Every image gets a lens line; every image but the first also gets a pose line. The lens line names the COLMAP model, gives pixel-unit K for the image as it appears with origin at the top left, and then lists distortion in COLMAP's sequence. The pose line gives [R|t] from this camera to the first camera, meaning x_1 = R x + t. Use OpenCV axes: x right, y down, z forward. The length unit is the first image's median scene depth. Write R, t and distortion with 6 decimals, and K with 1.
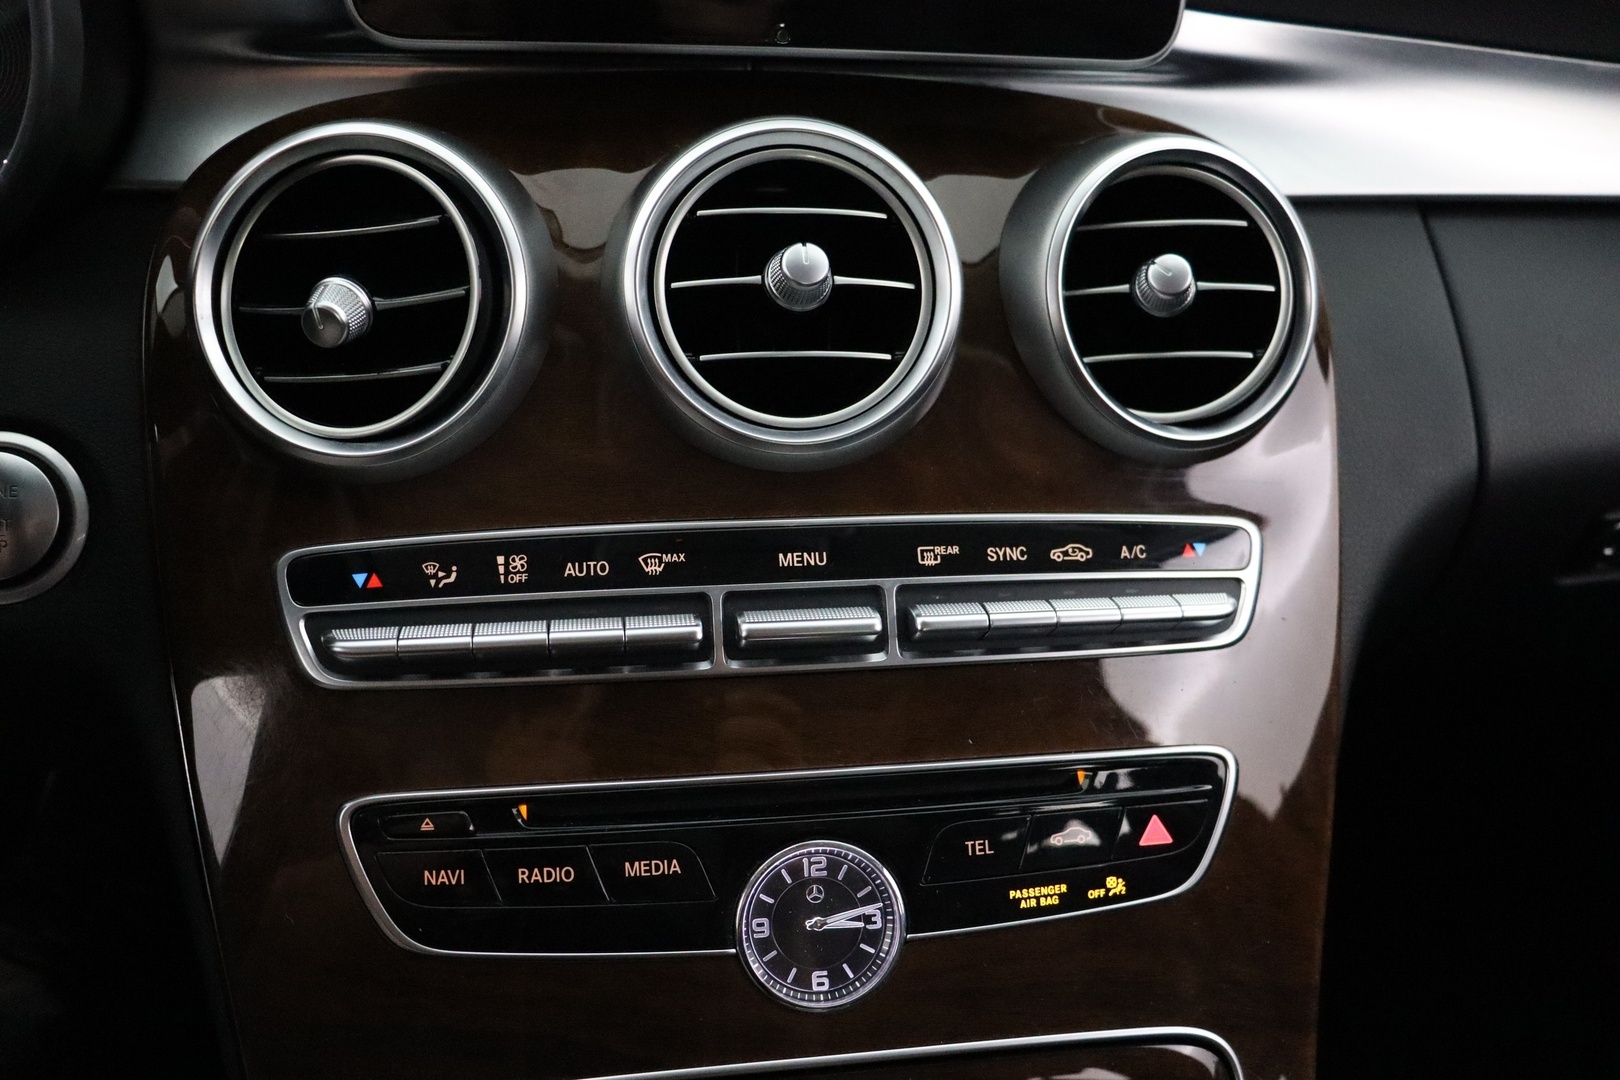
lens RADIAL K [[1309.4, 0, 814.3], [0, 1309.4, 543.9], [0, 0, 1]] dist [-0.167126, 0.094352]
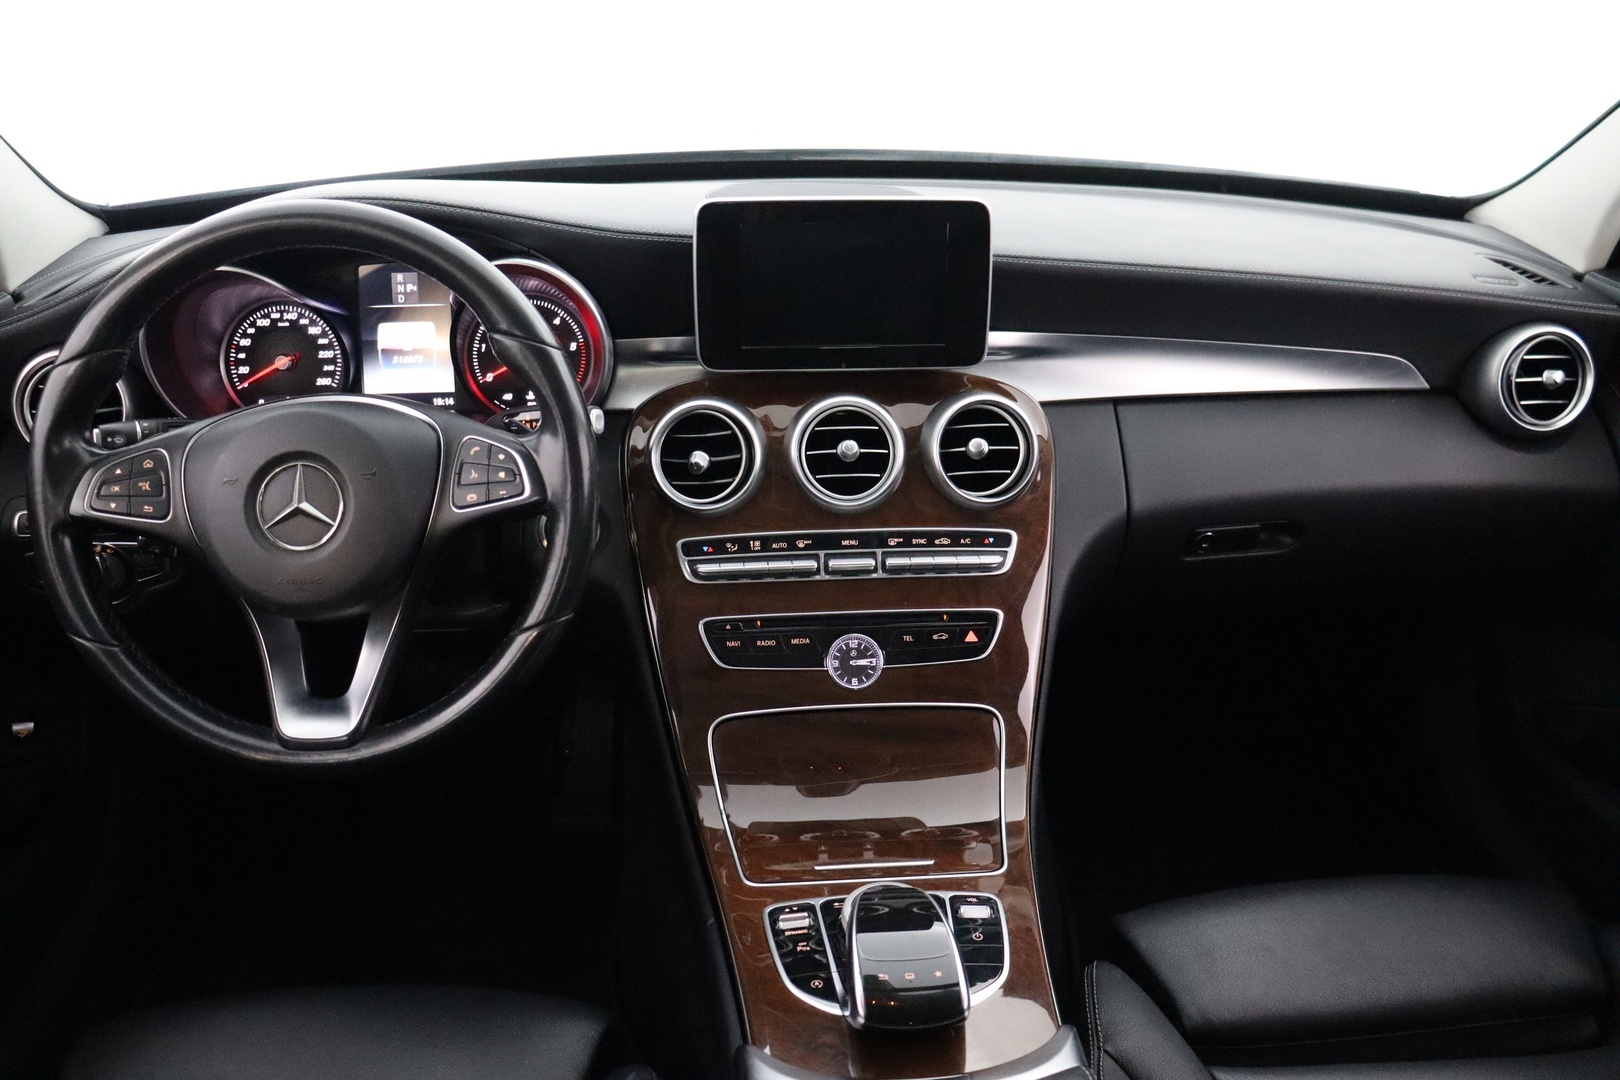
lens RADIAL K [[1309.4, 0, 824.8], [0, 1309.4, 529.9], [0, 0, 1]] dist [-0.167126, 0.094352]
pose [[0.995578, -0.001888, -0.093920, 0.221743], [-0.001967, 0.999160, -0.040936, 0.108527], [0.093918, 0.040939, 0.994738, -2.060822]]
